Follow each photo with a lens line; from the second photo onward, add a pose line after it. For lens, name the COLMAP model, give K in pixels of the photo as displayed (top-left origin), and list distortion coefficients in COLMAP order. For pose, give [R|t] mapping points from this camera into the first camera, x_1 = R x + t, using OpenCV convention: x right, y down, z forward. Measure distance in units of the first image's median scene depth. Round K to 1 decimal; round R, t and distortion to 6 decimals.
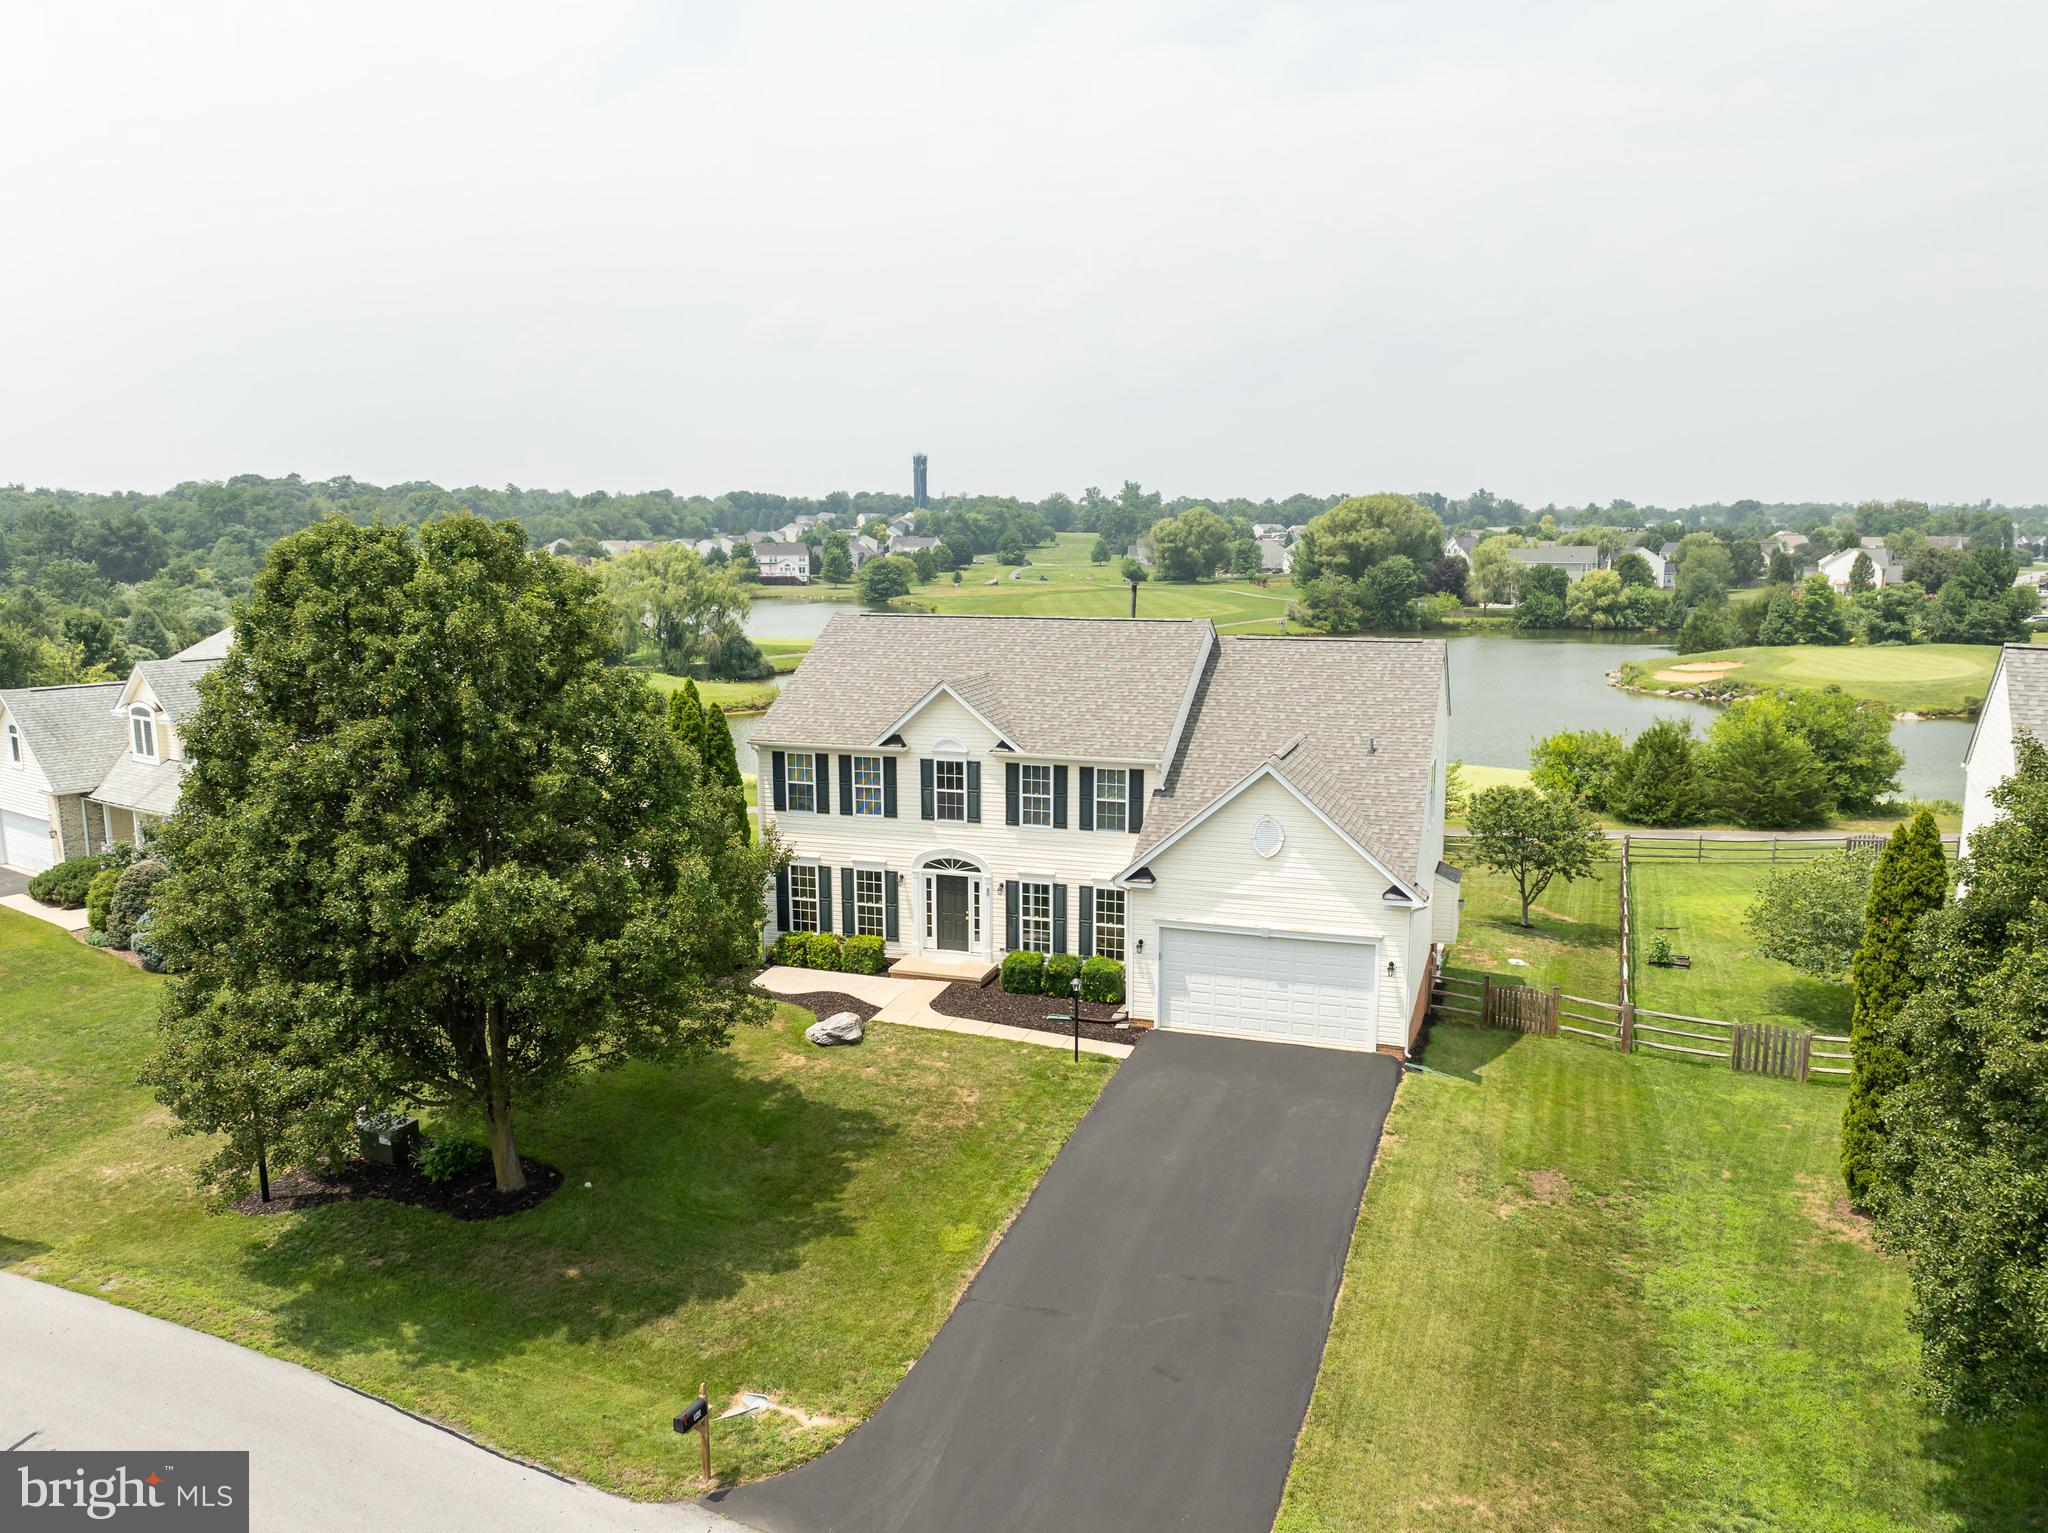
lens RADIAL K [[1482.7, 0, 1024.0], [0, 1482.7, 766.5], [0, 0, 1]] dist [-0.035447, -0.003630]
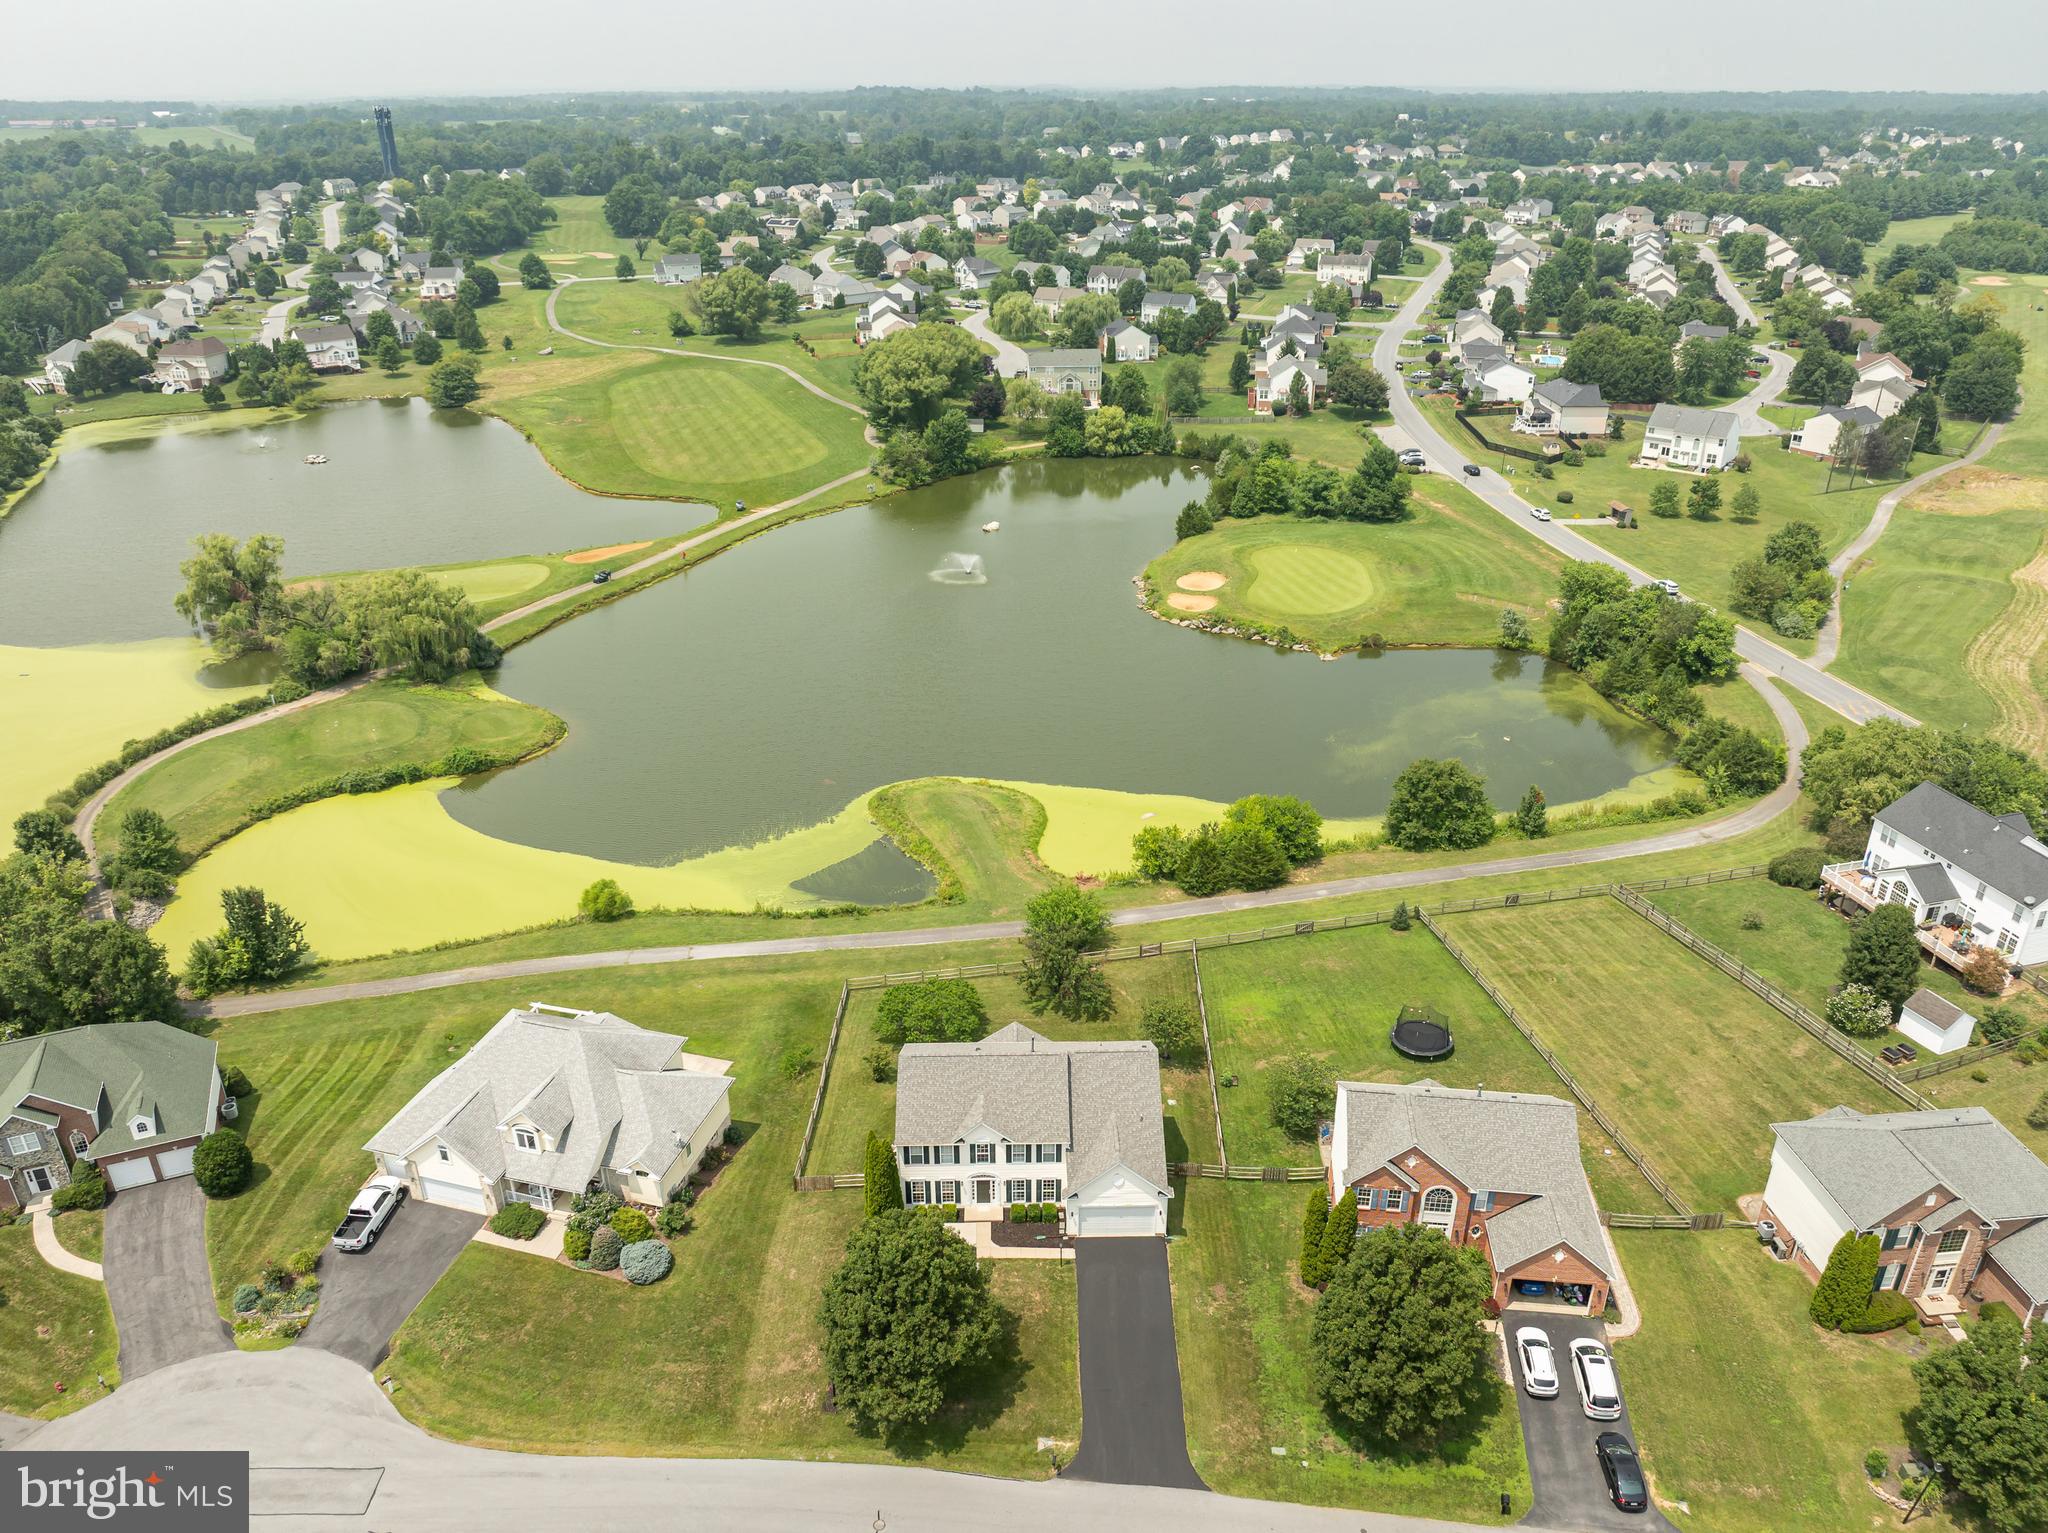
lens RADIAL K [[1446.3, 0, 1024.0], [0, 1446.3, 766.5], [0, 0, 1]] dist [-0.036383, -0.002418]
pose [[0.940645, -0.148885, 0.304991, -0.636751], [0.056919, 0.955118, 0.290706, -1.328412], [-0.334584, -0.256092, 0.906902, -1.086483]]
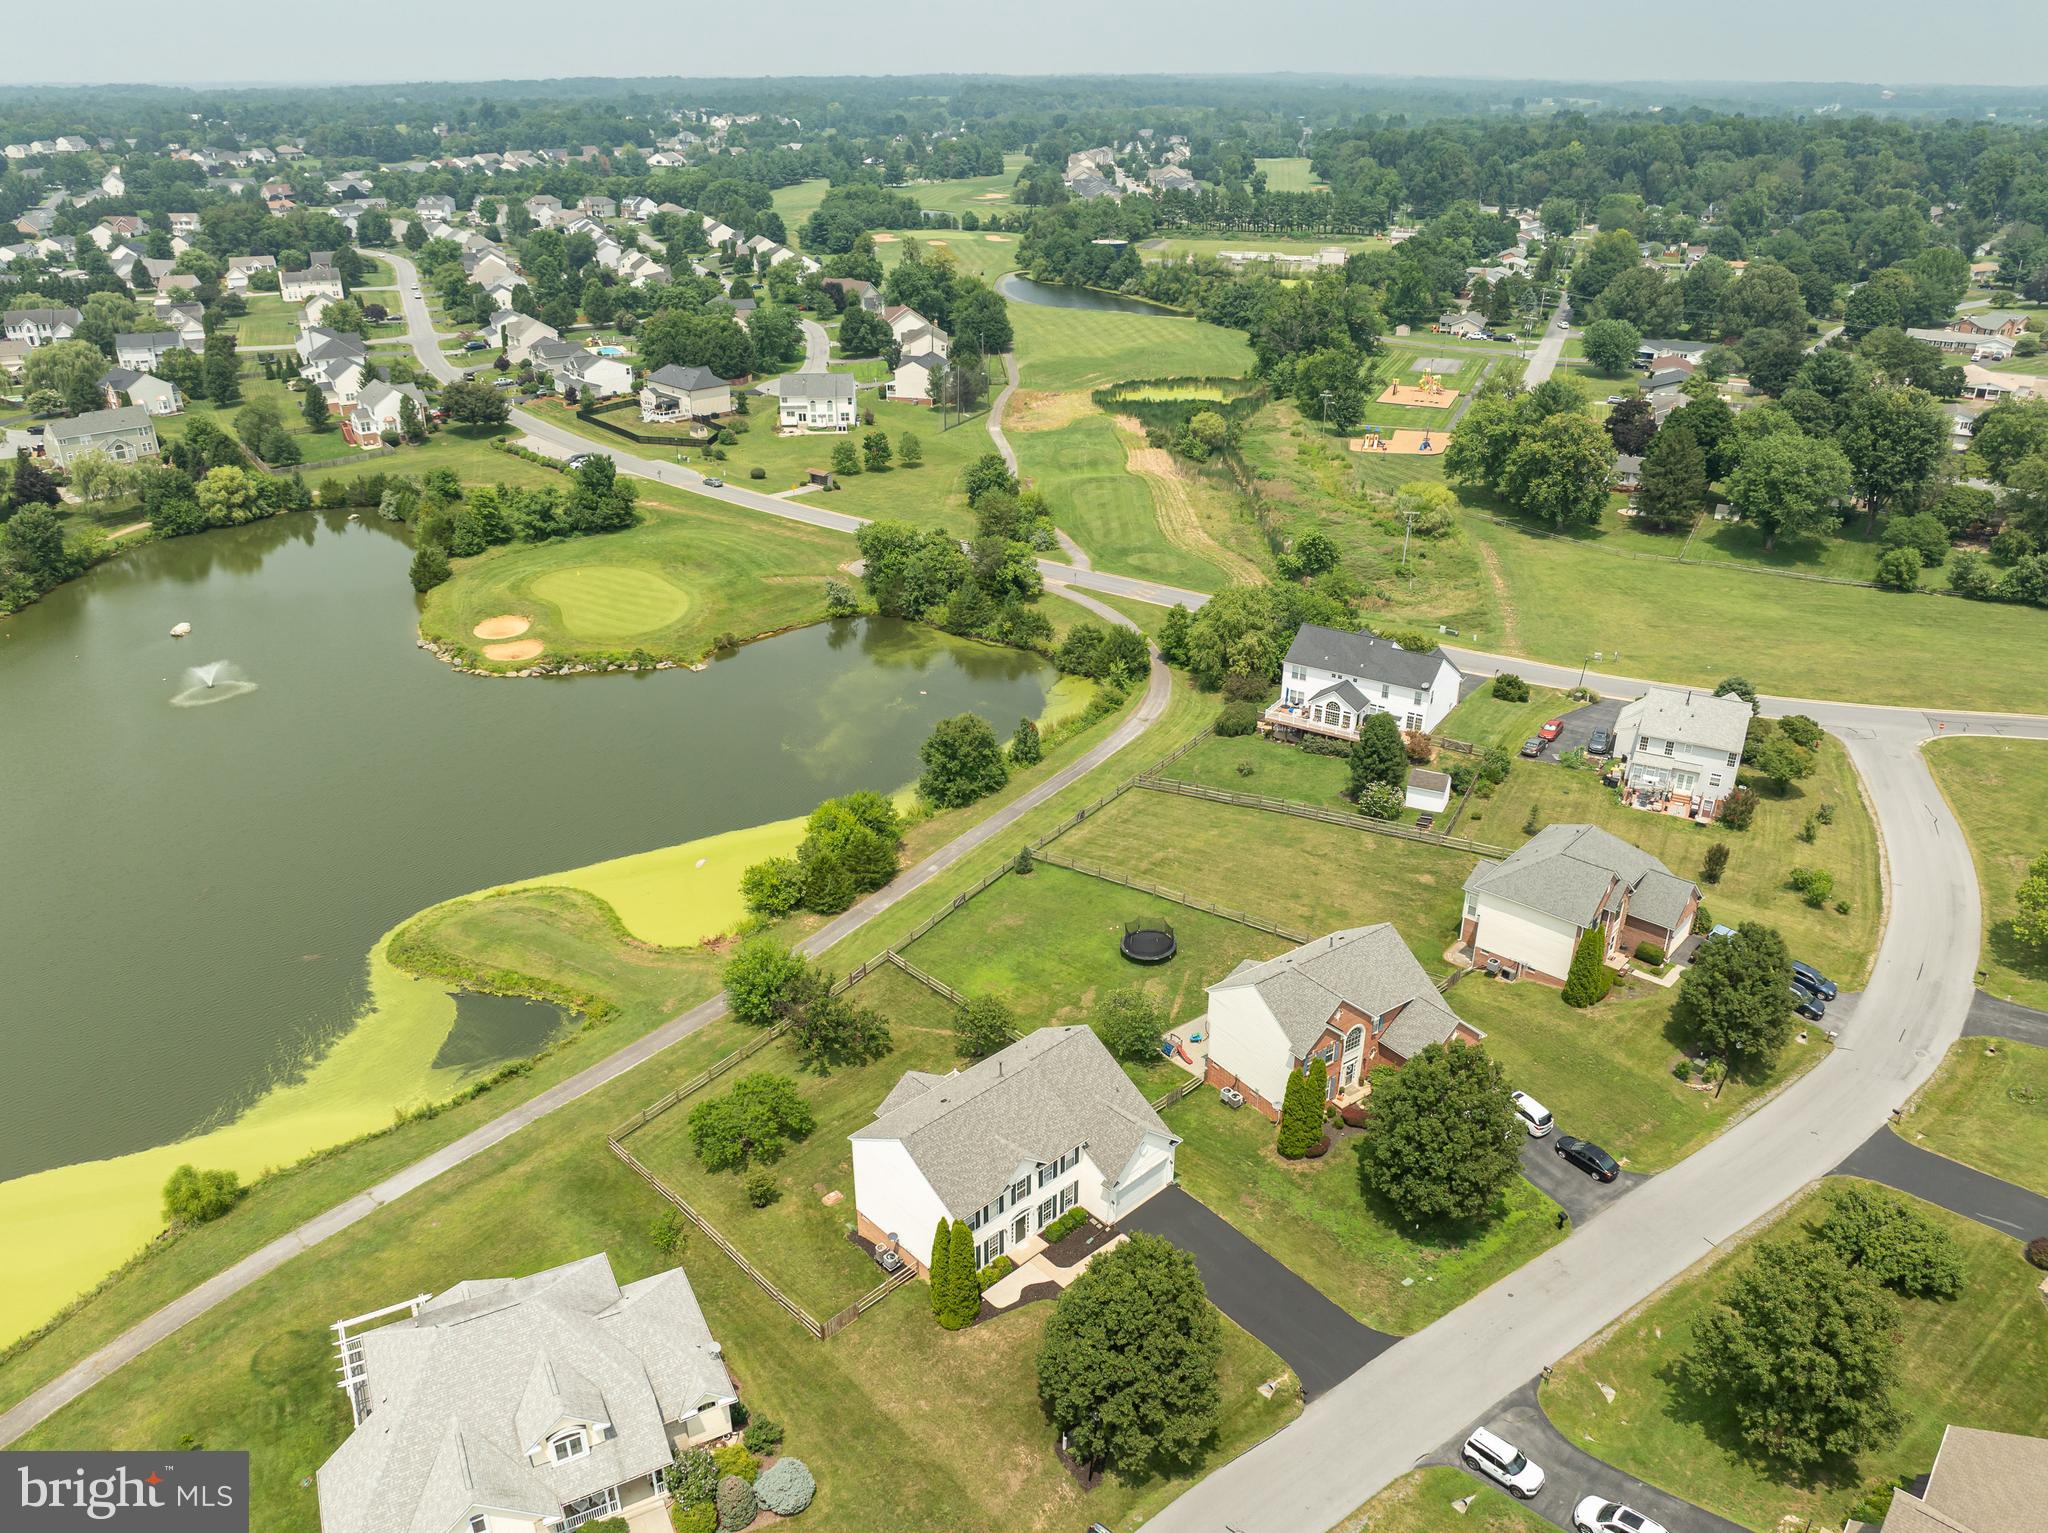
lens RADIAL K [[1482.7, 0, 1024.0], [0, 1482.7, 766.5], [0, 0, 1]] dist [-0.035447, -0.003630]
pose [[0.463899, -0.379127, 0.800663, -1.735507], [0.140703, 0.923856, 0.355938, -1.497267], [-0.874643, -0.052463, 0.481920, -0.140334]]
